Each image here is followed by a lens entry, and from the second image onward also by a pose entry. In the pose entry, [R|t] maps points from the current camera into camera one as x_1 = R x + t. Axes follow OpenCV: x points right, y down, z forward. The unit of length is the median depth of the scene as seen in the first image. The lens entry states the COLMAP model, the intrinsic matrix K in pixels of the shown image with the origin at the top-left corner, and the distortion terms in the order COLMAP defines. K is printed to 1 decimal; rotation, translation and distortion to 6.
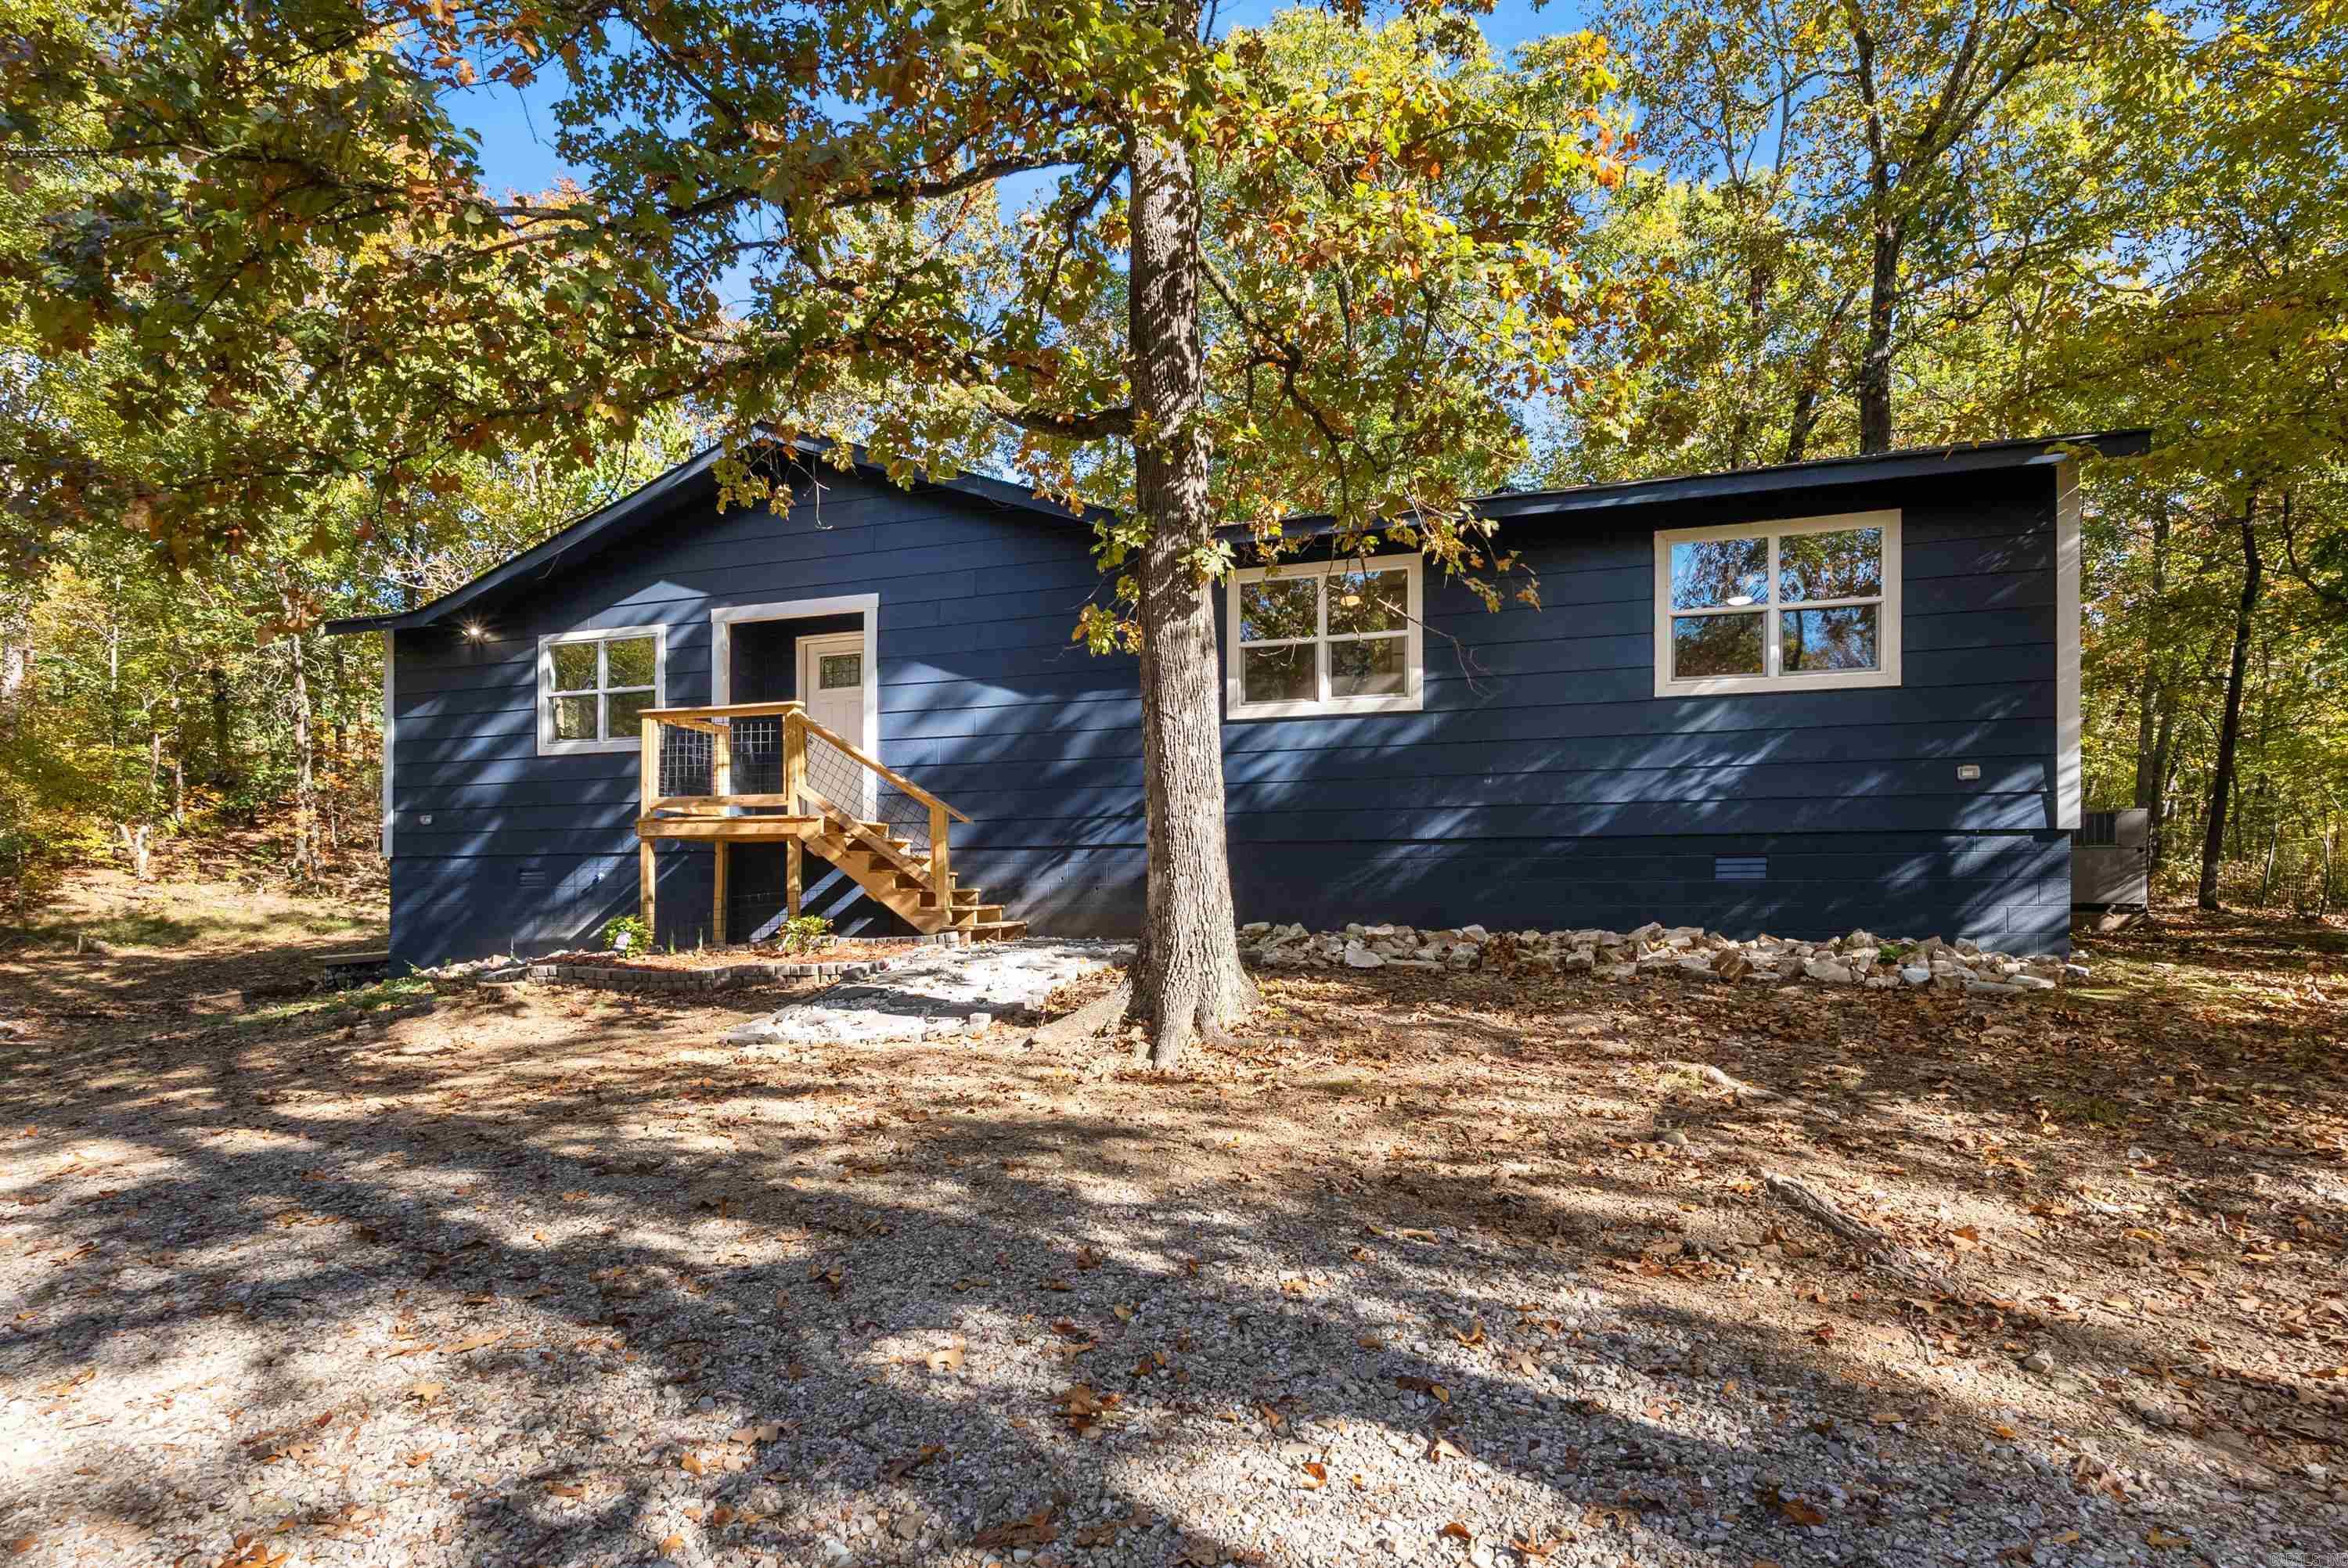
lens RADIAL K [[1200.3, 0, 1158.5], [0, 1200.3, 783.6], [0, 0, 1]] dist [-0.009763, 0.000833]
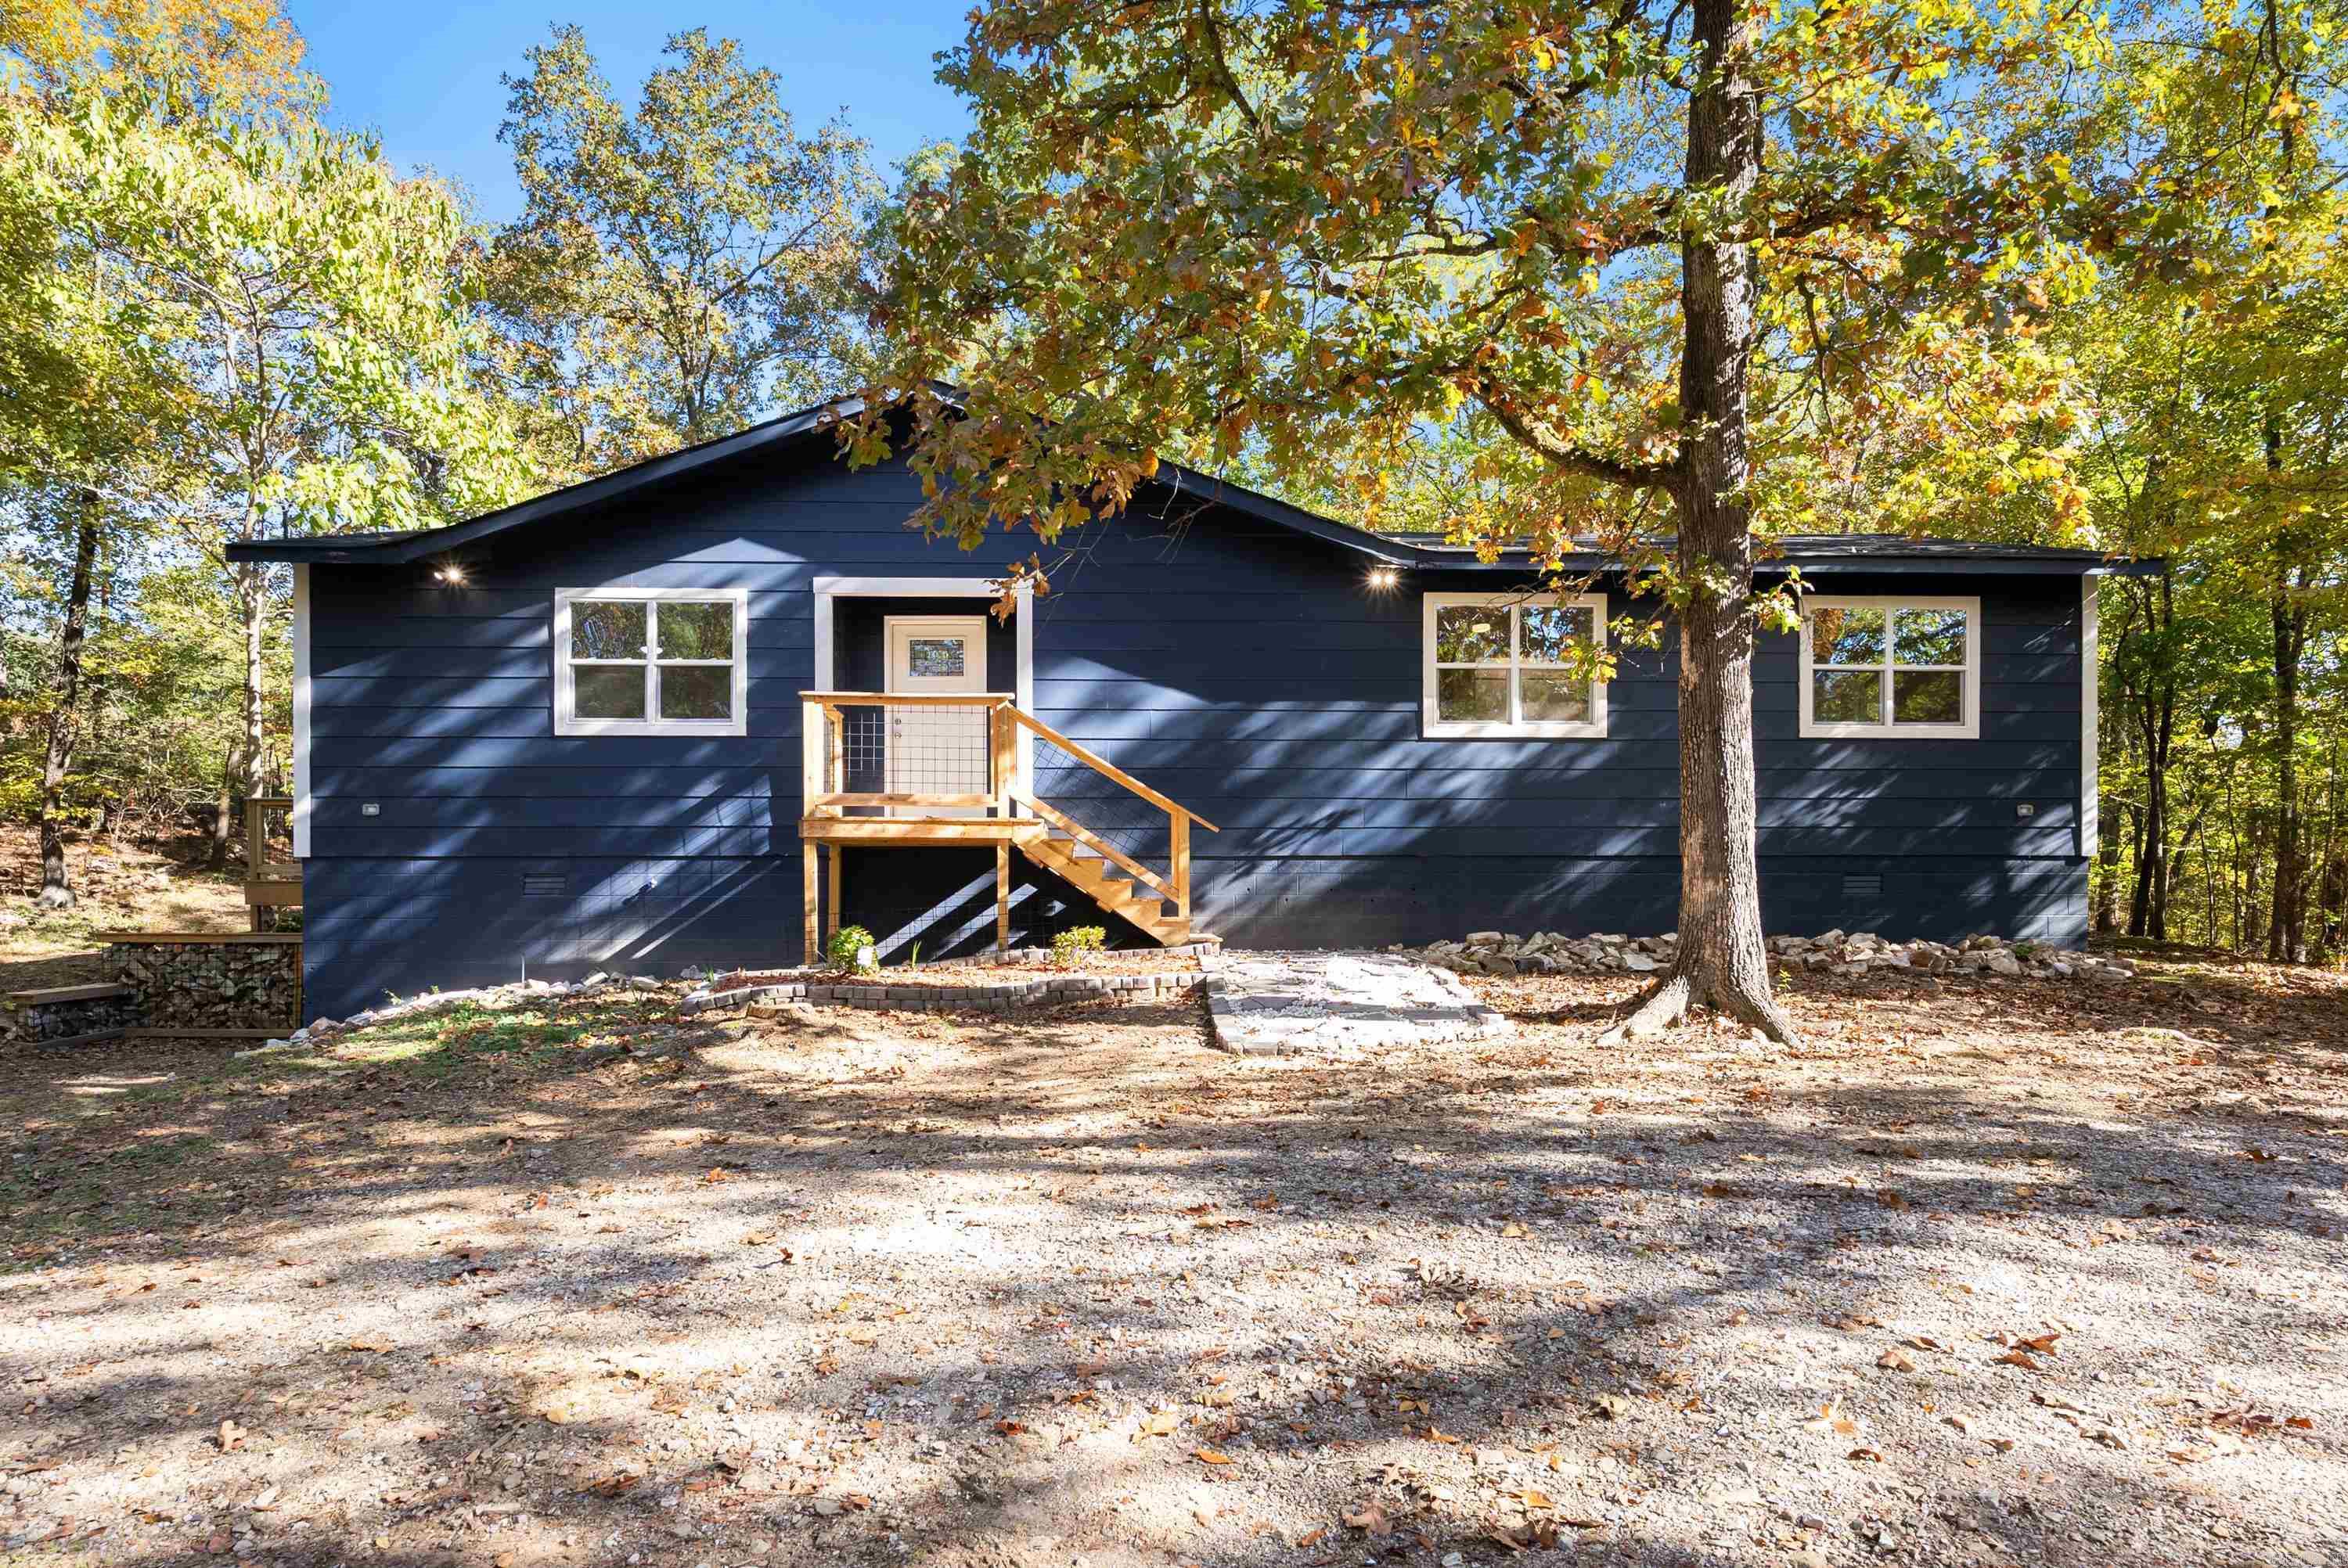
lens RADIAL K [[1326.3, 0, 1183.5], [0, 1326.3, 797.4], [0, 0, 1]] dist [-0.005438, 0.000539]
pose [[0.933839, 0.032177, 0.356245, -0.549291], [-0.033198, 0.999444, -0.003249, 0.009532], [-0.356151, -0.008792, 0.934387, 0.006820]]
